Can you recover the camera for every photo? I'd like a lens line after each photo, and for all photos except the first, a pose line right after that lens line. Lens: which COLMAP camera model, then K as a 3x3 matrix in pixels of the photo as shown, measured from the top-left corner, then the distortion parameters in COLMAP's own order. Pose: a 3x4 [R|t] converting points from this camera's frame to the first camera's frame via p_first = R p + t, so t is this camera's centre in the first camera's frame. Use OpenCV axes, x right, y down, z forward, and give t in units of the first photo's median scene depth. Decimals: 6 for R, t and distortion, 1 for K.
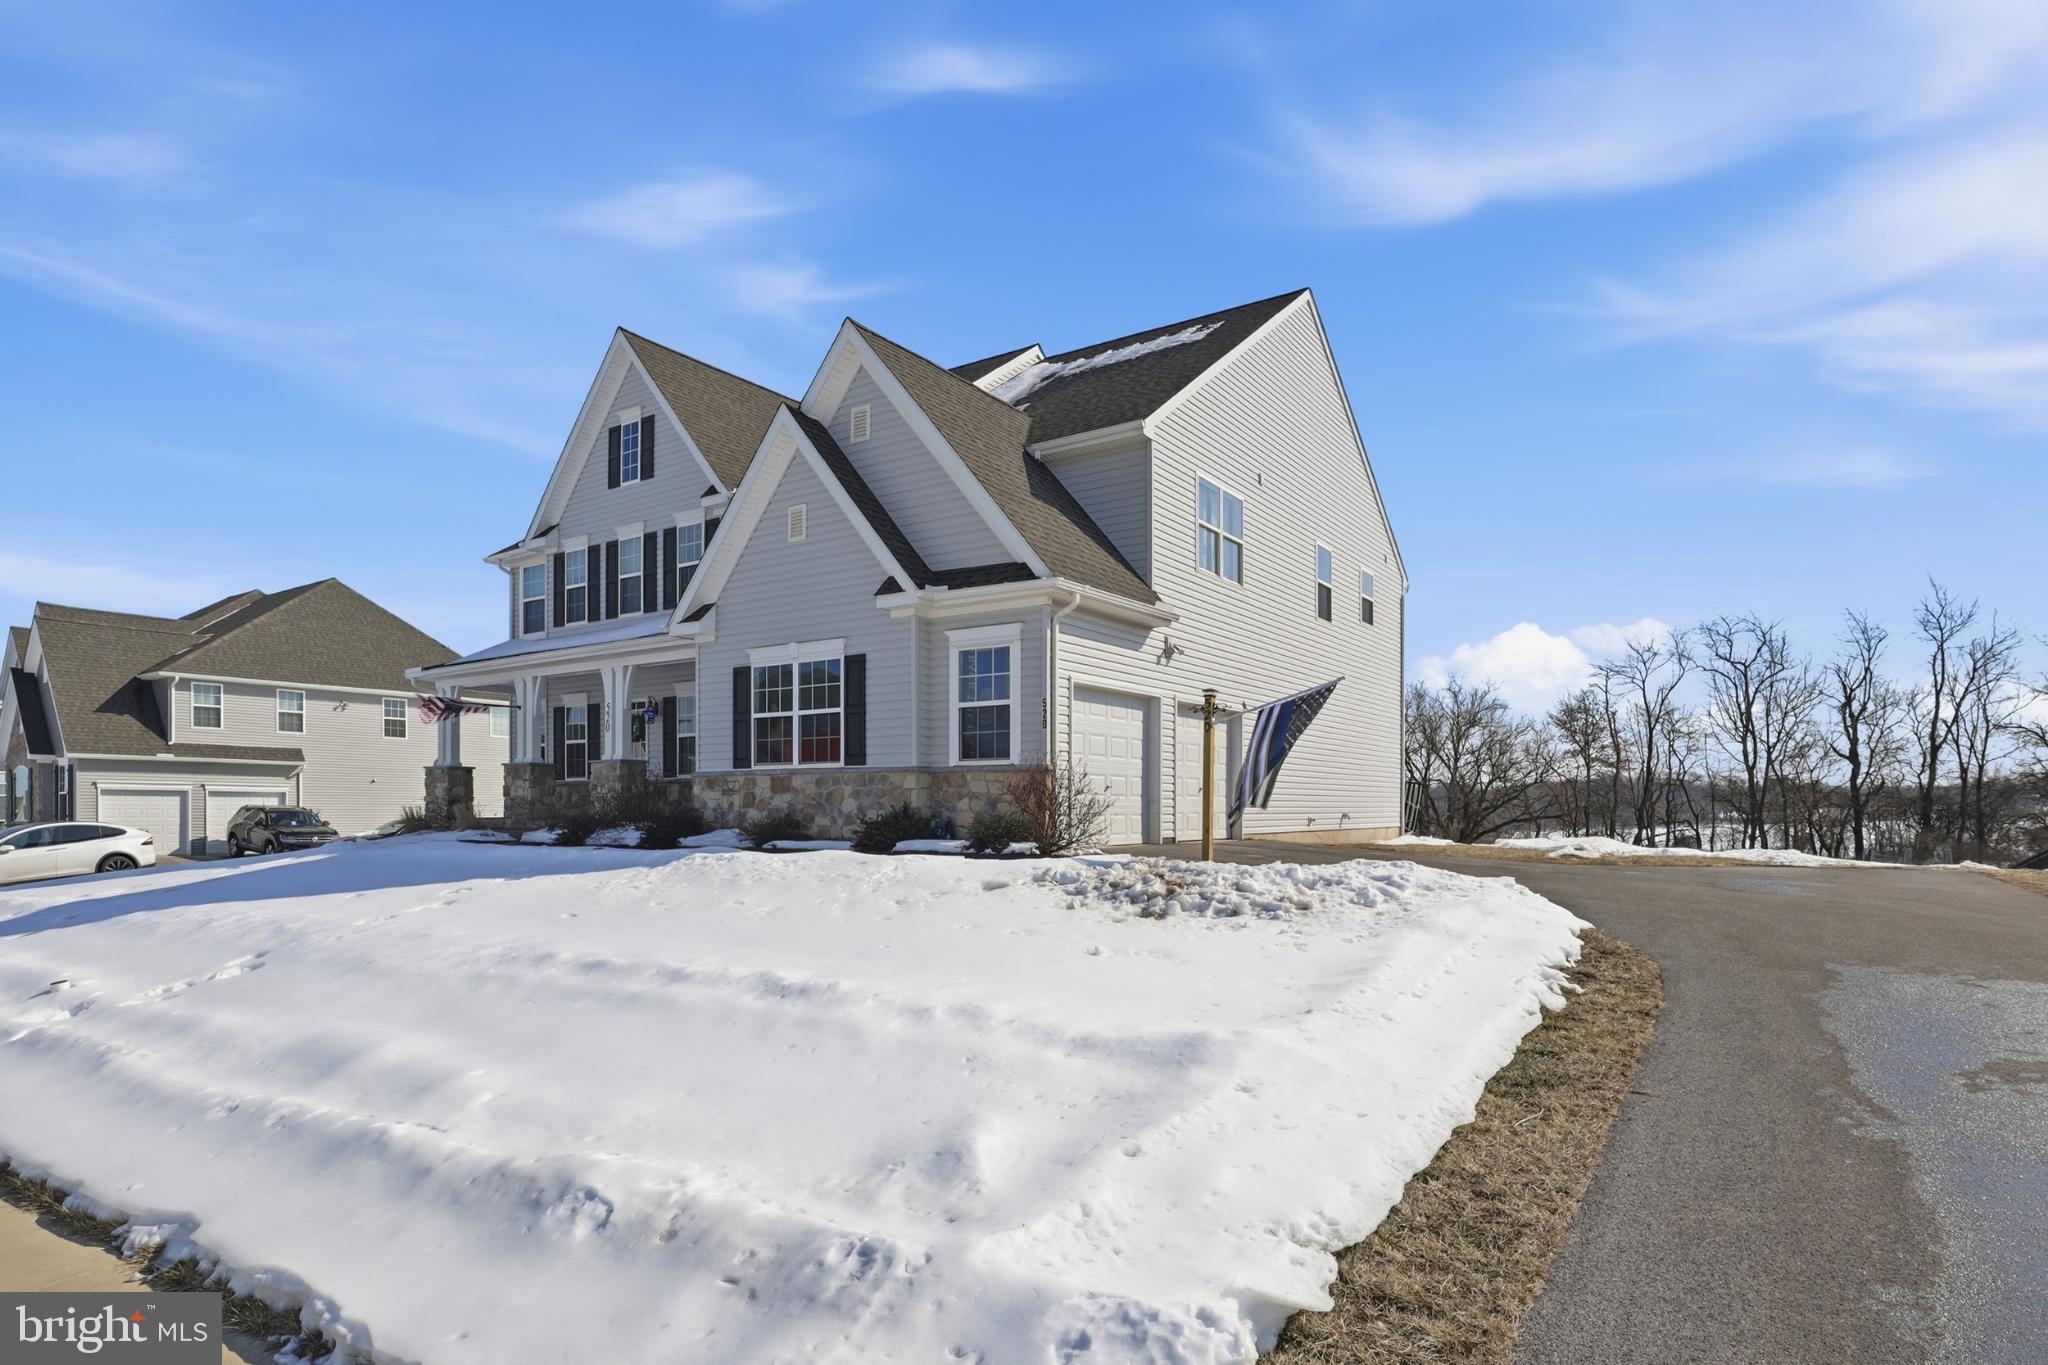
lens RADIAL K [[1087.6, 0, 1022.1], [0, 1087.6, 814.7], [0, 0, 1]] dist [-0.000356, 0.000009]
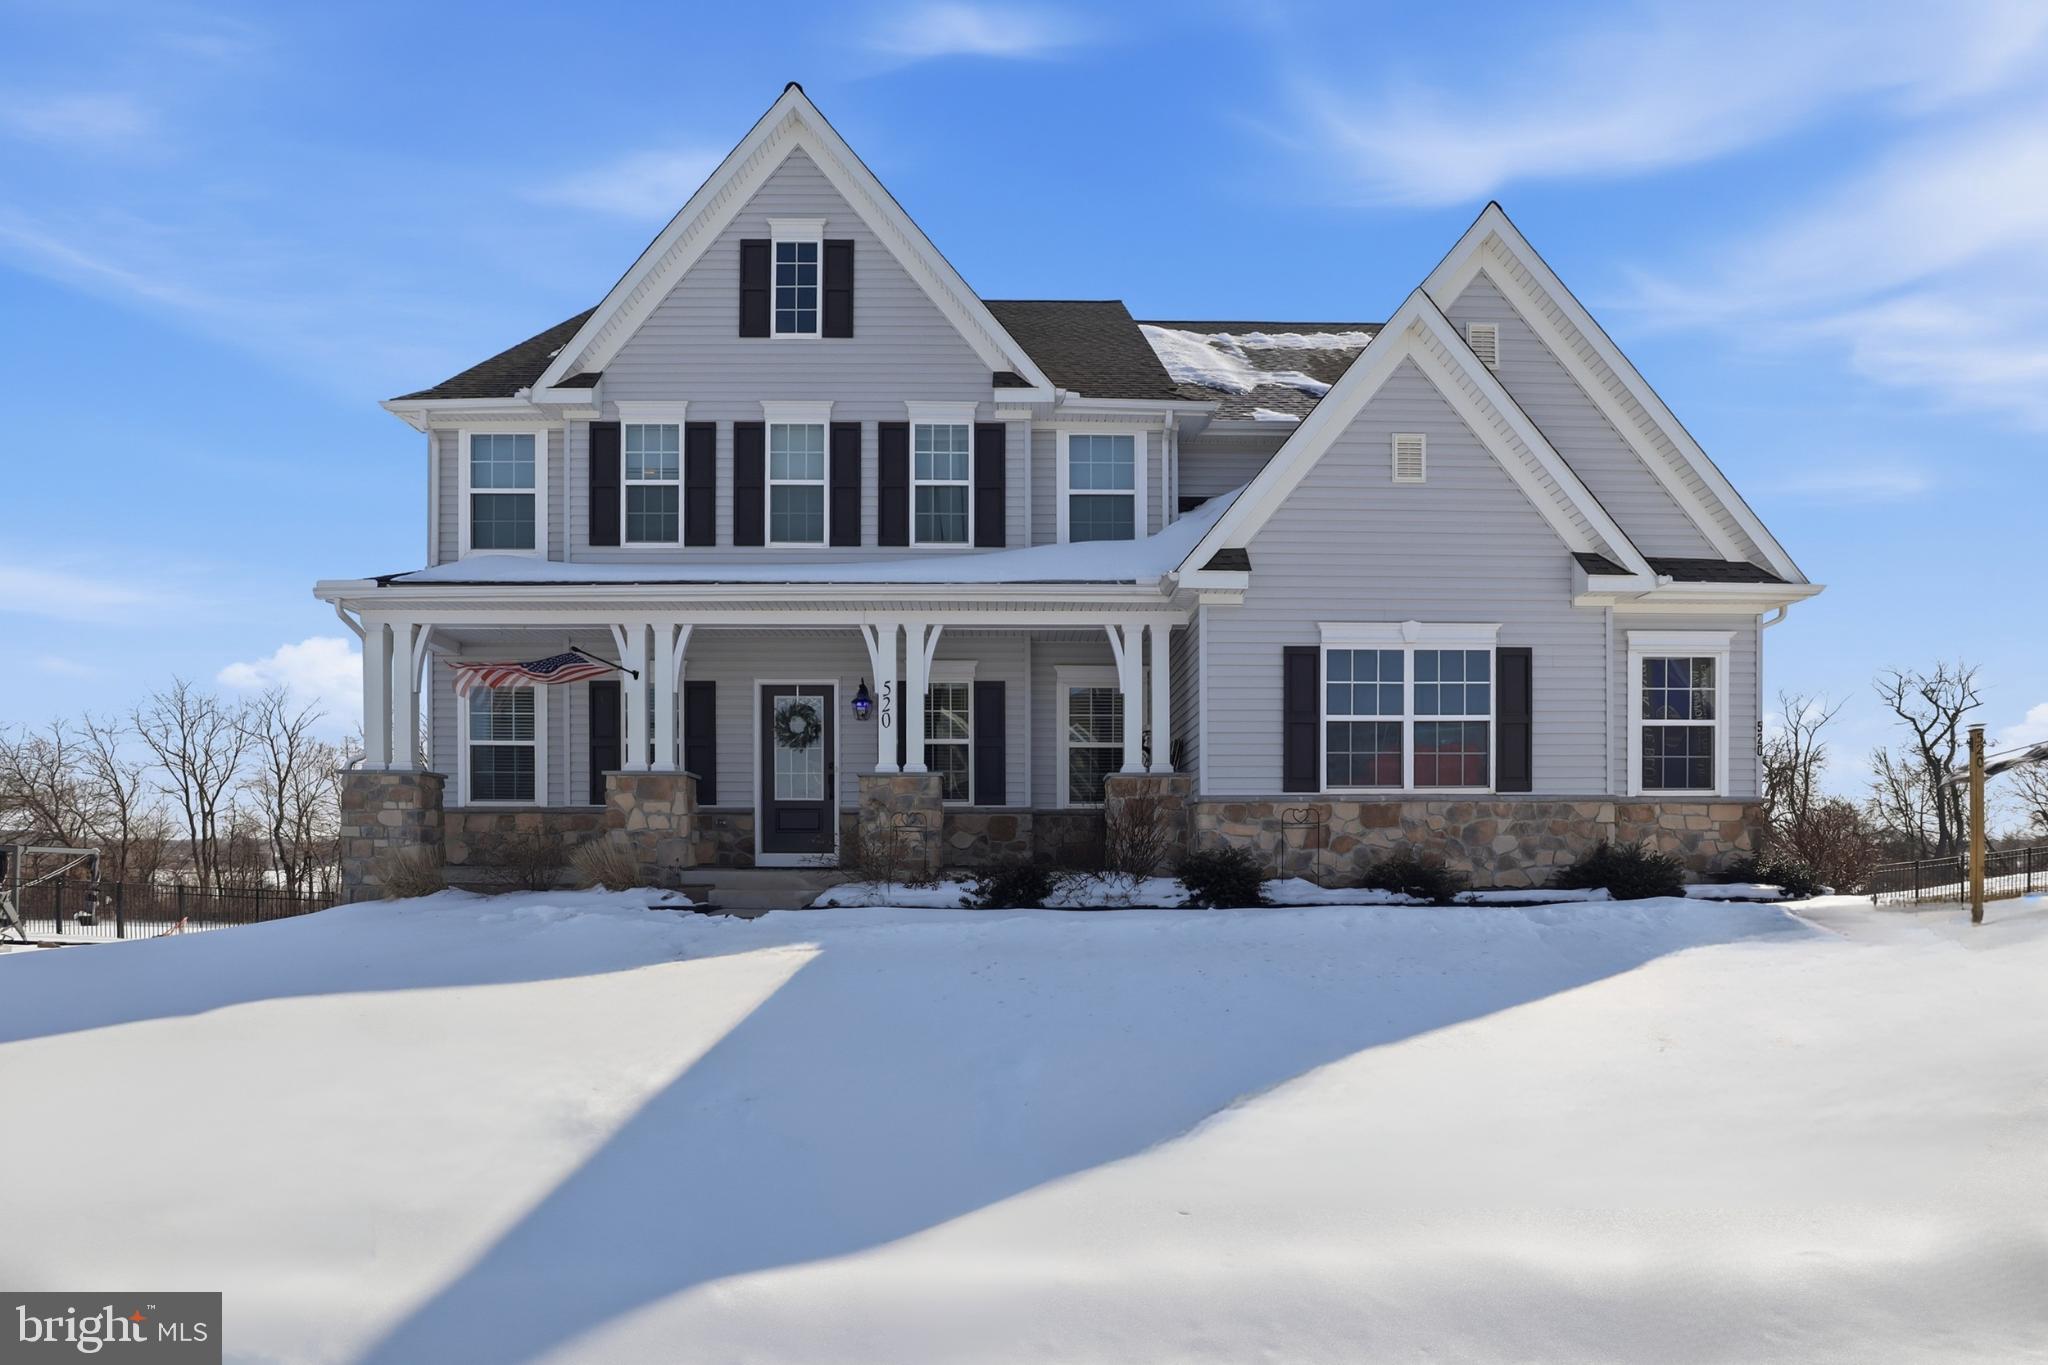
lens RADIAL K [[1102.2, 0, 1031.1], [0, 1102.2, 864.7], [0, 0, 1]] dist [-0.021419, 0.000258]
pose [[0.814012, -0.009020, 0.580779, -0.829333], [0.007519, 0.999959, 0.004991, -0.000541], [-0.580800, 0.000304, 0.814046, 0.538324]]
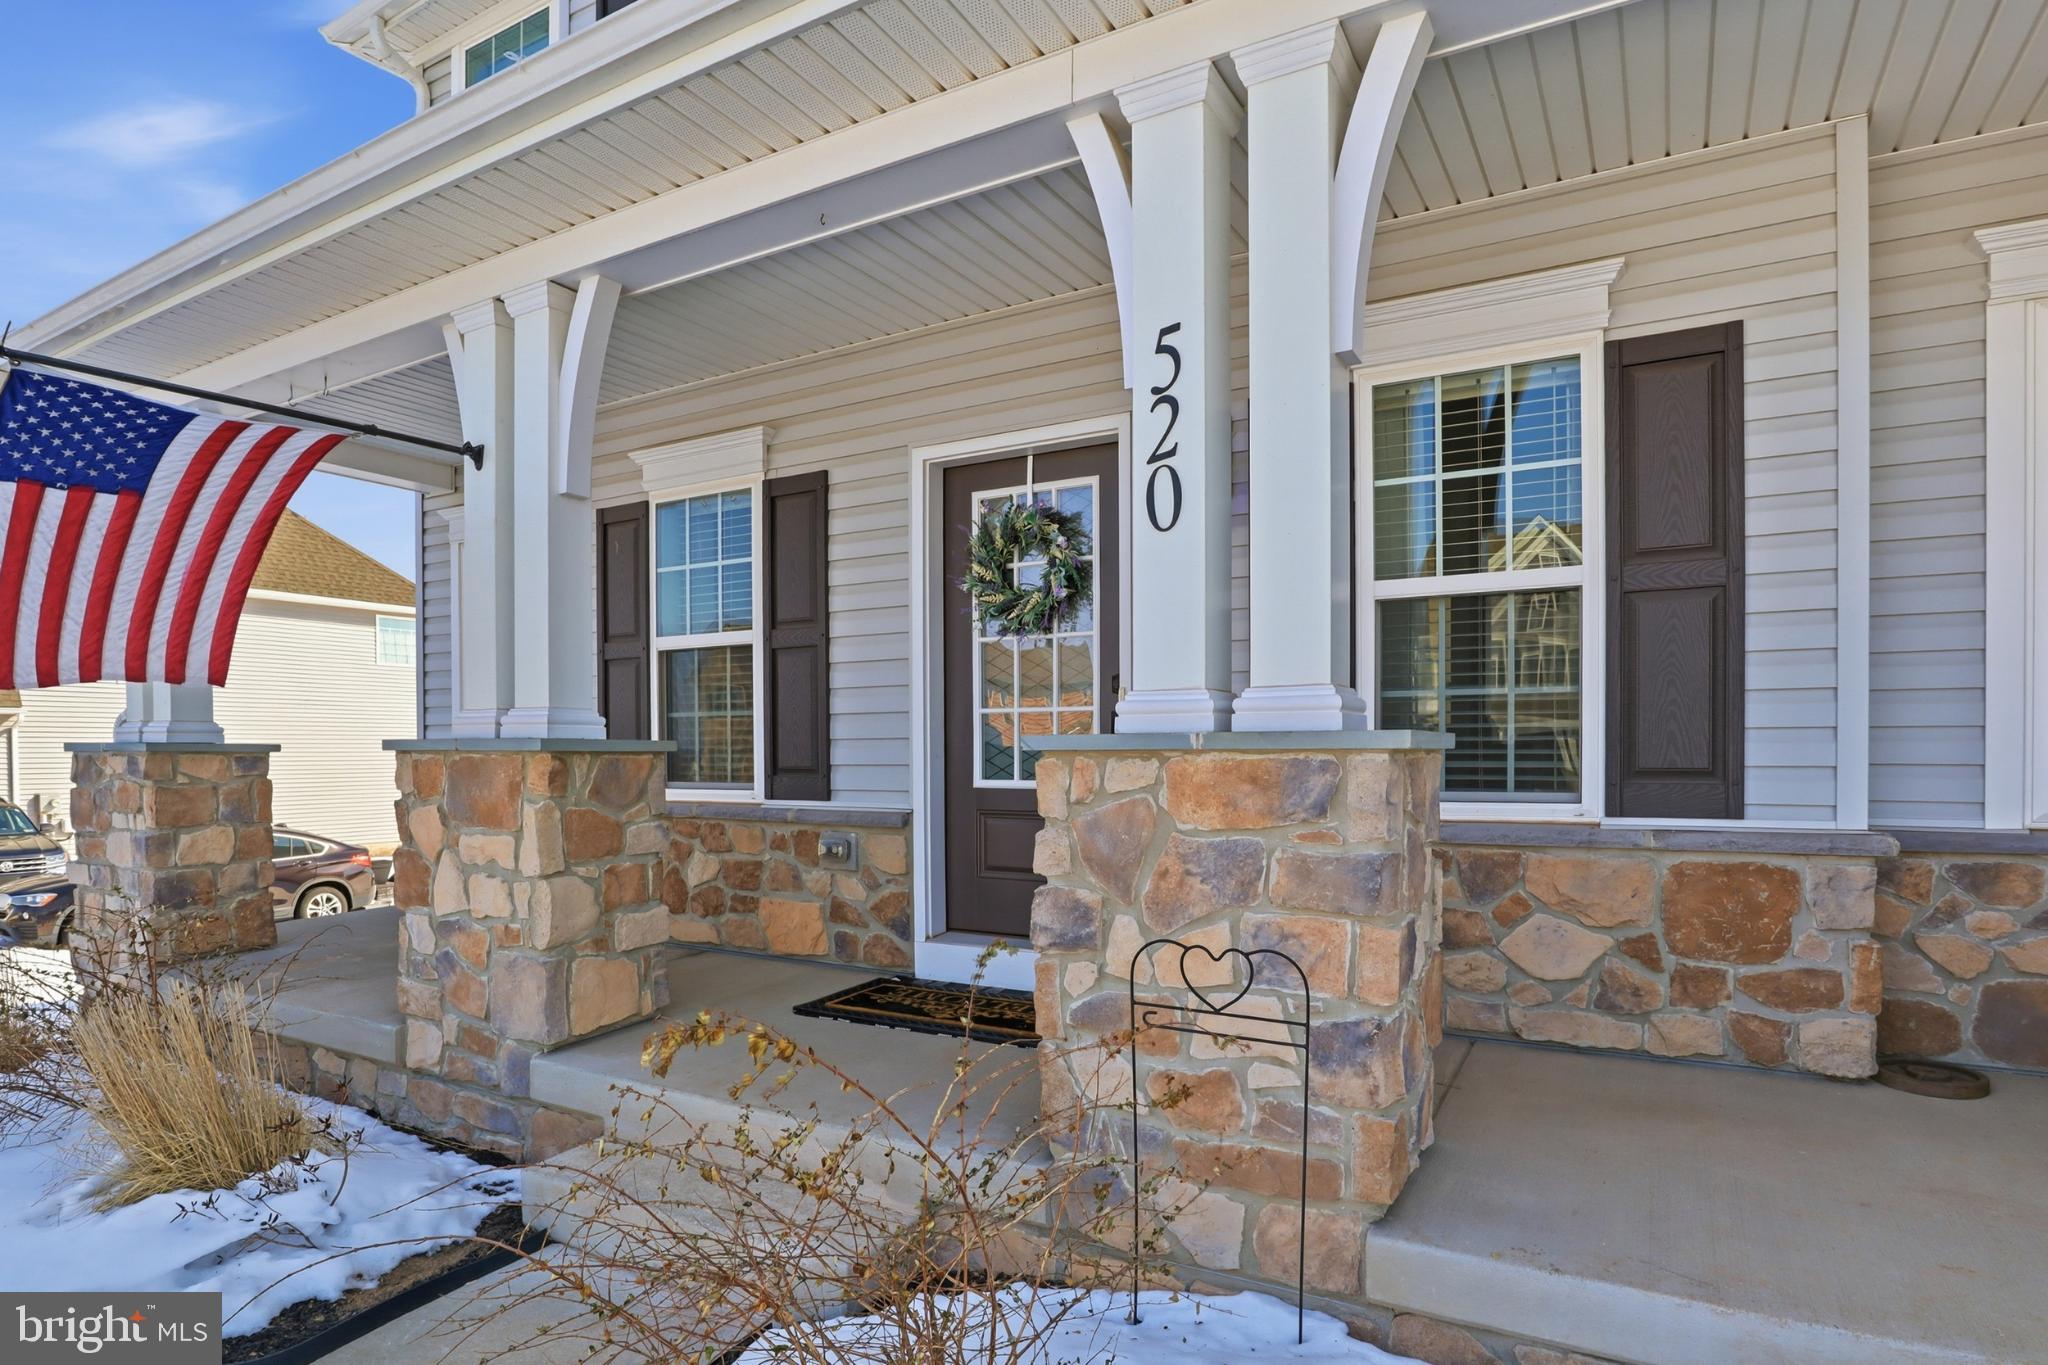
lens RADIAL K [[1122.2, 0, 1030.6], [0, 1122.2, 761.5], [0, 0, 1]] dist [-0.002882, -0.000164]
pose [[0.996783, -0.013971, 0.078923, -0.501186], [0.013070, 0.999843, 0.011927, -0.058612], [-0.079077, -0.010857, 0.996809, 1.043631]]
